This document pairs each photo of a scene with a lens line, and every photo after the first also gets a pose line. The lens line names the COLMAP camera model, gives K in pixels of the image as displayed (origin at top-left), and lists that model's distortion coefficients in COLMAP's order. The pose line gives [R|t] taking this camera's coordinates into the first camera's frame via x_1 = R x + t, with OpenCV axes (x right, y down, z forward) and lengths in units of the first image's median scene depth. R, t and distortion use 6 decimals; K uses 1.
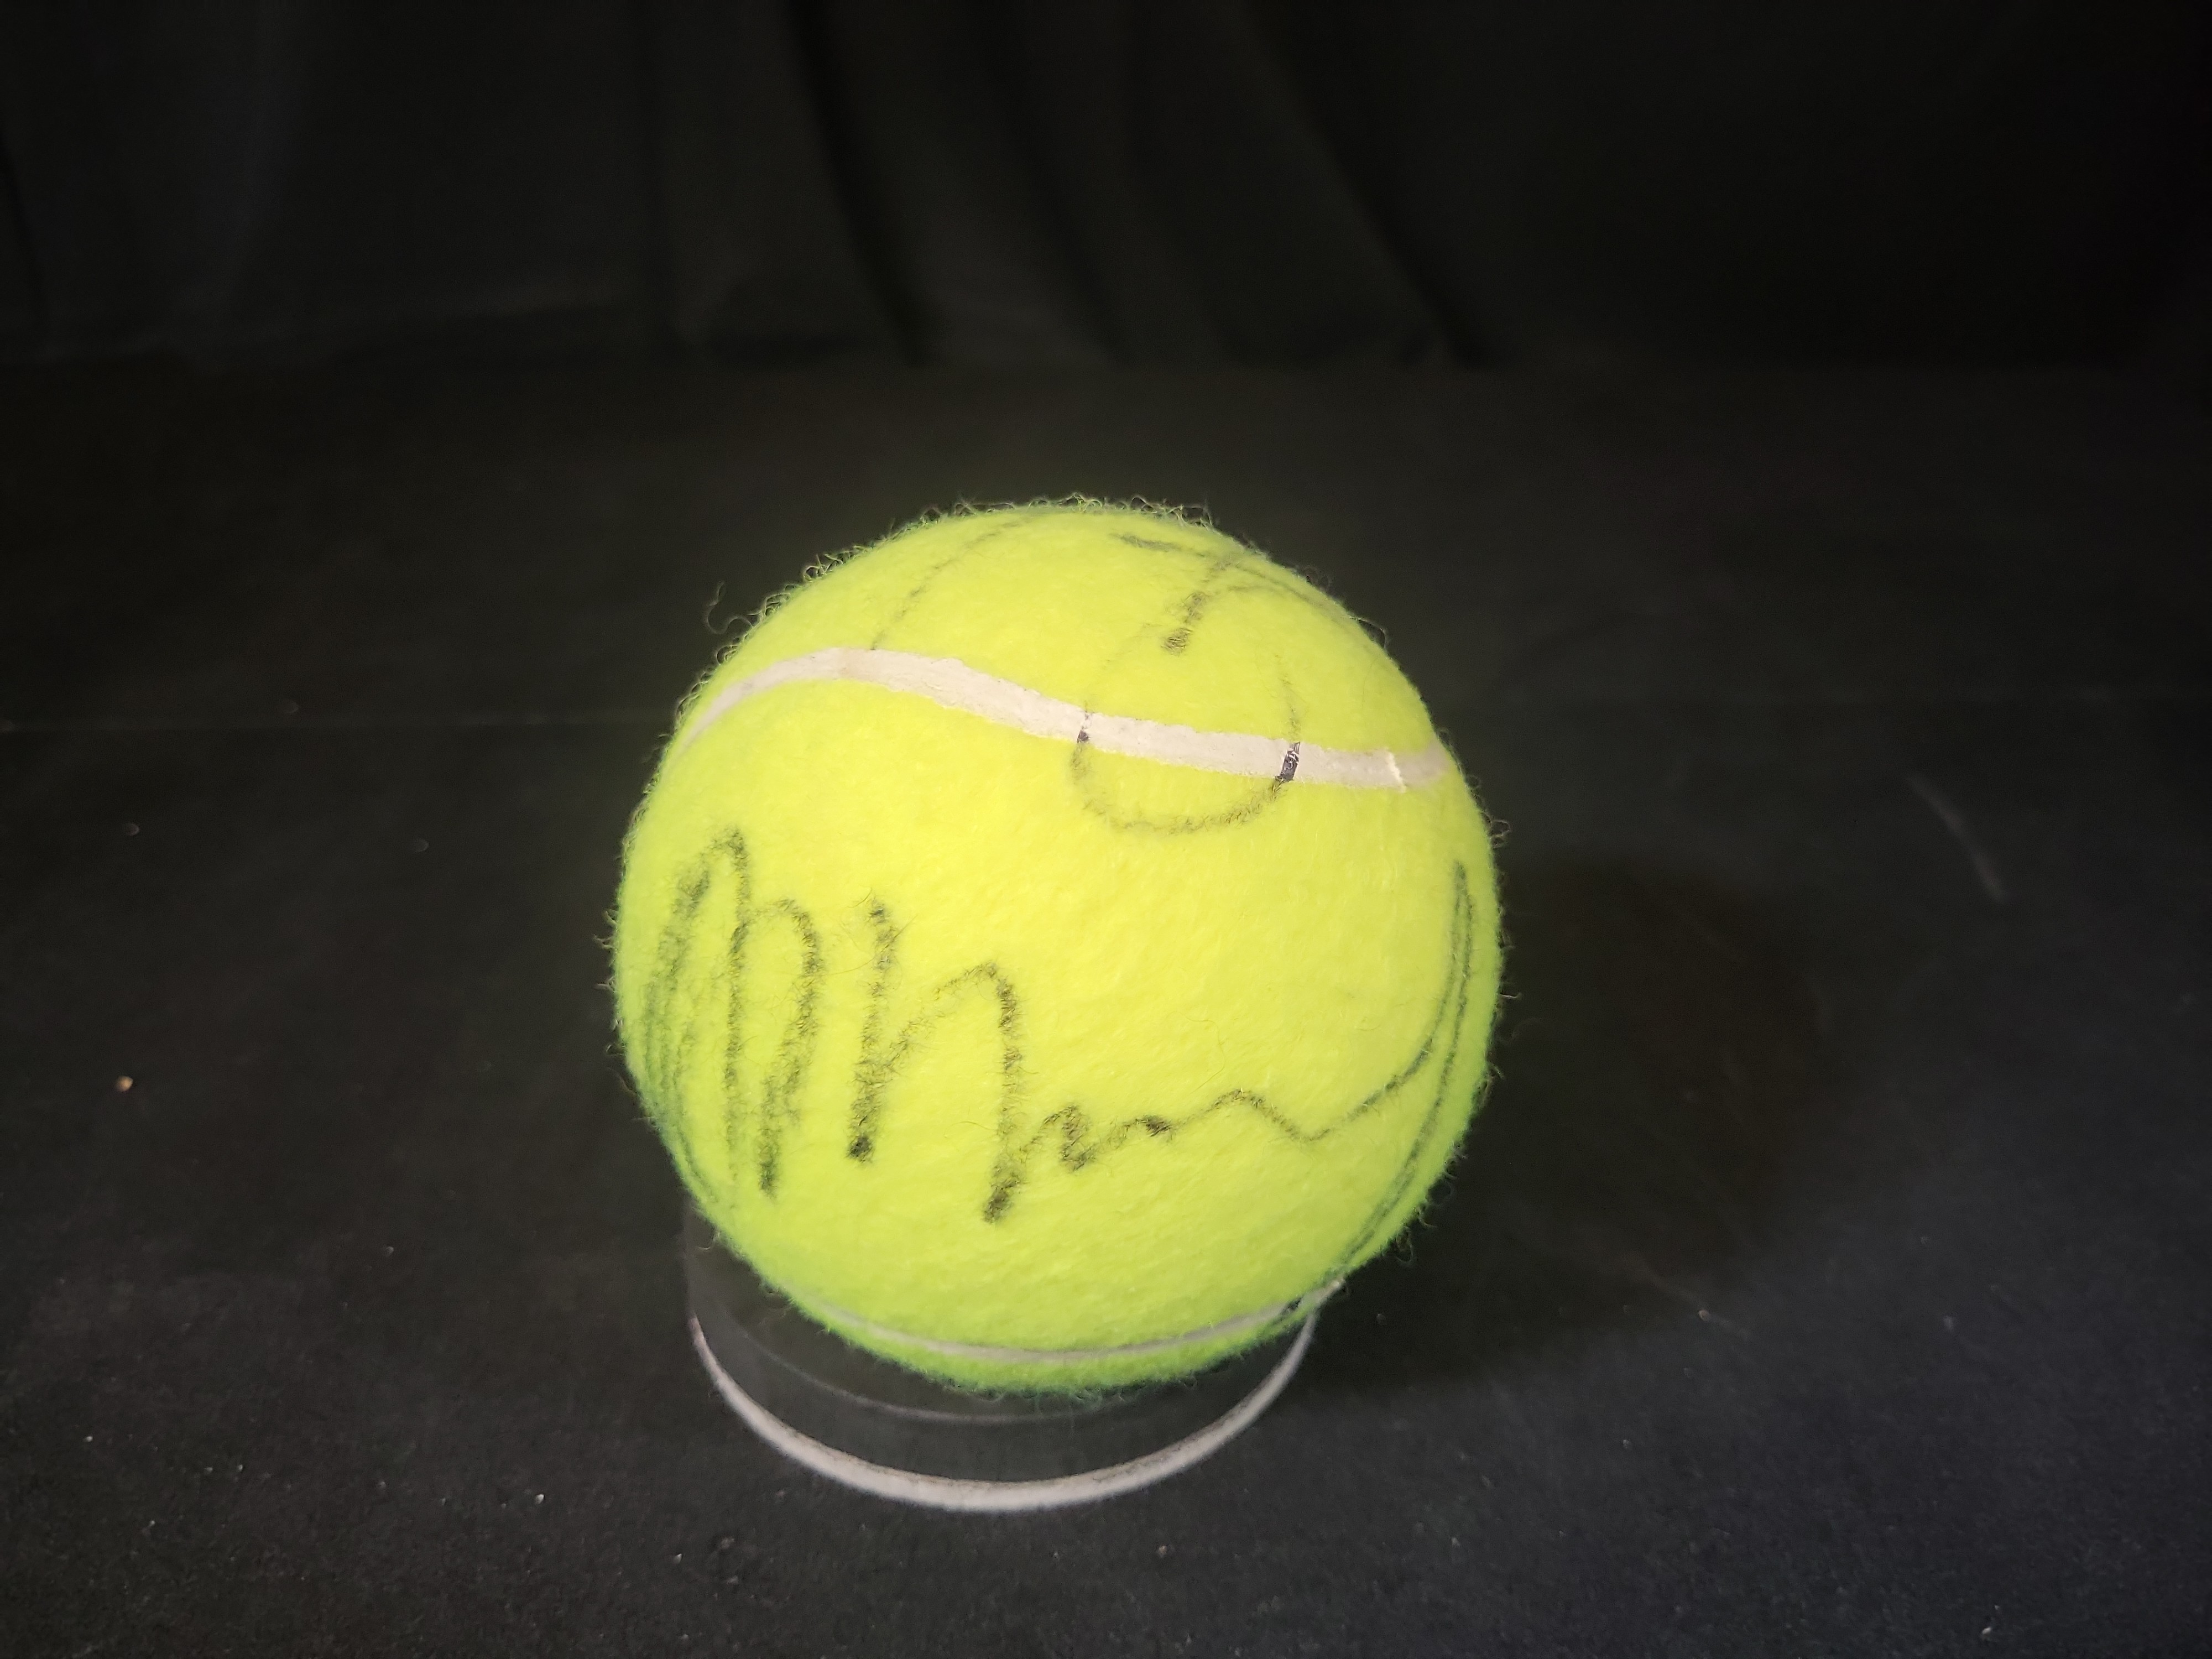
lens RADIAL K [[1763.5, 0, 1094.4], [0, 1763.5, 810.4], [0, 0, 1]] dist [0.002578, -0.025672]
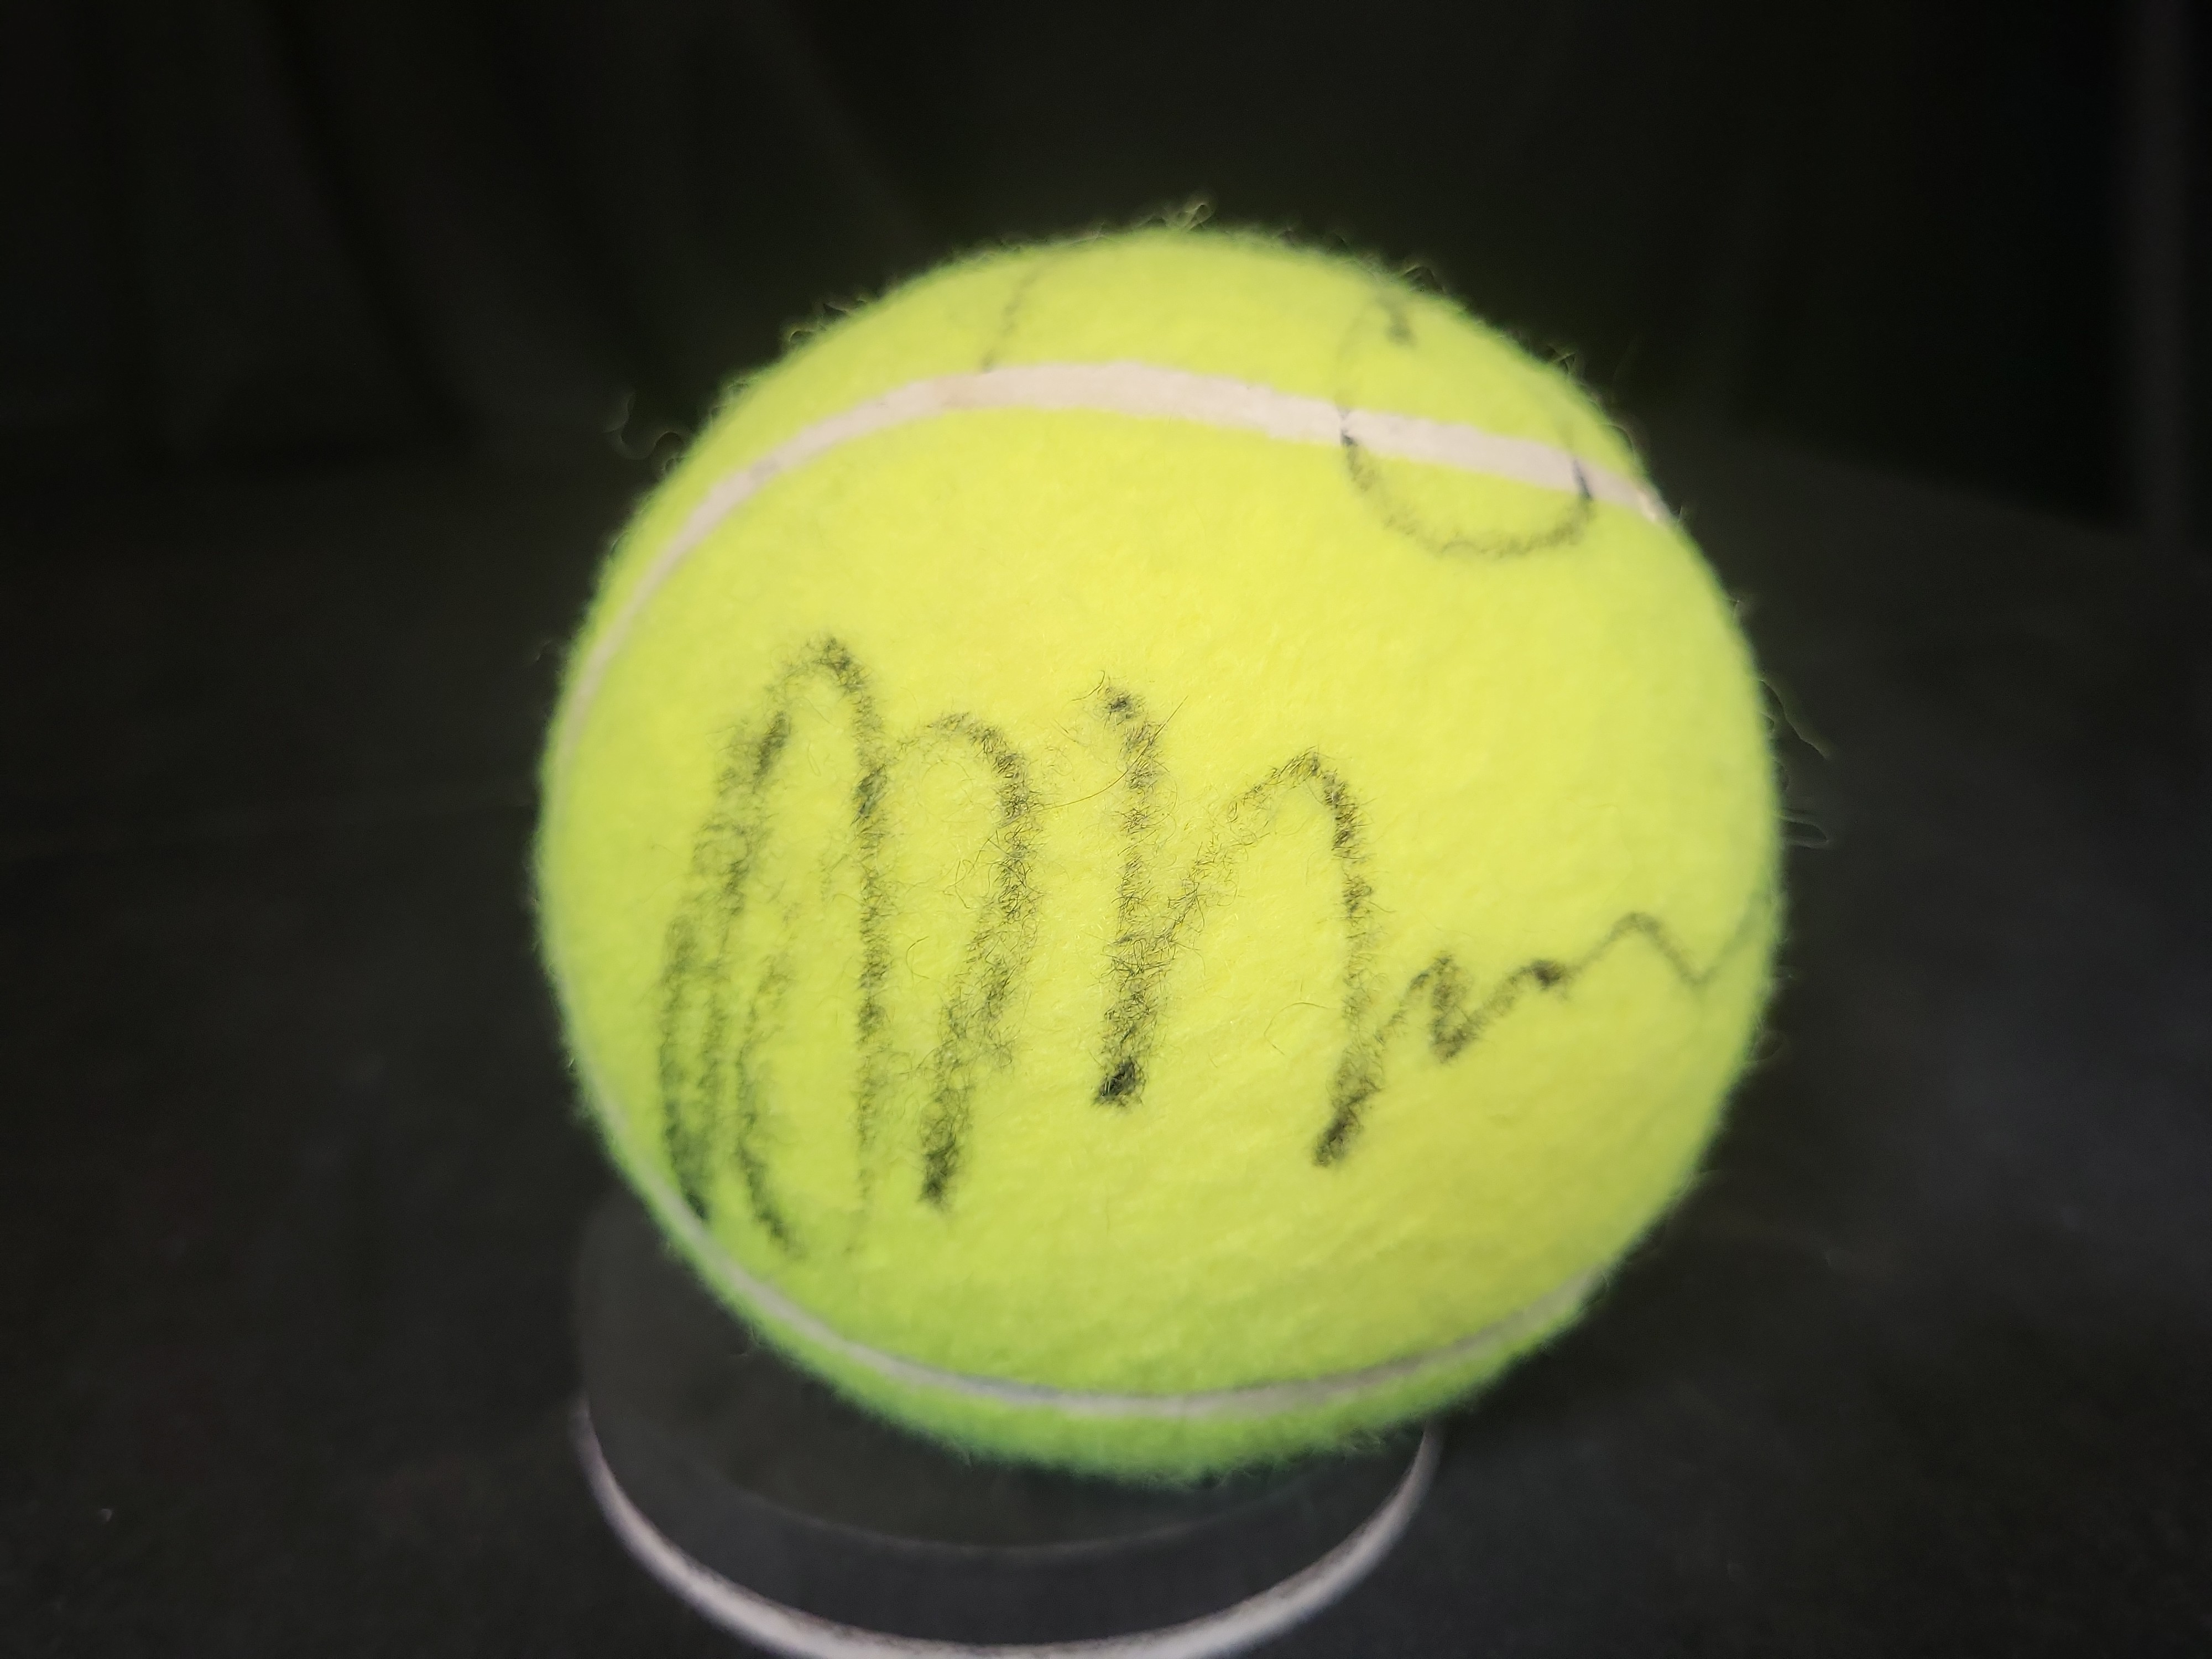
lens RADIAL K [[1763.5, 0, 1092.5], [0, 1763.5, 808.0], [0, 0, 1]] dist [0.002578, -0.025672]
pose [[0.953154, -0.106877, 0.282974, -0.308763], [0.136314, 0.986890, -0.086412, 0.145023], [-0.270029, 0.120937, 0.955227, 0.374162]]
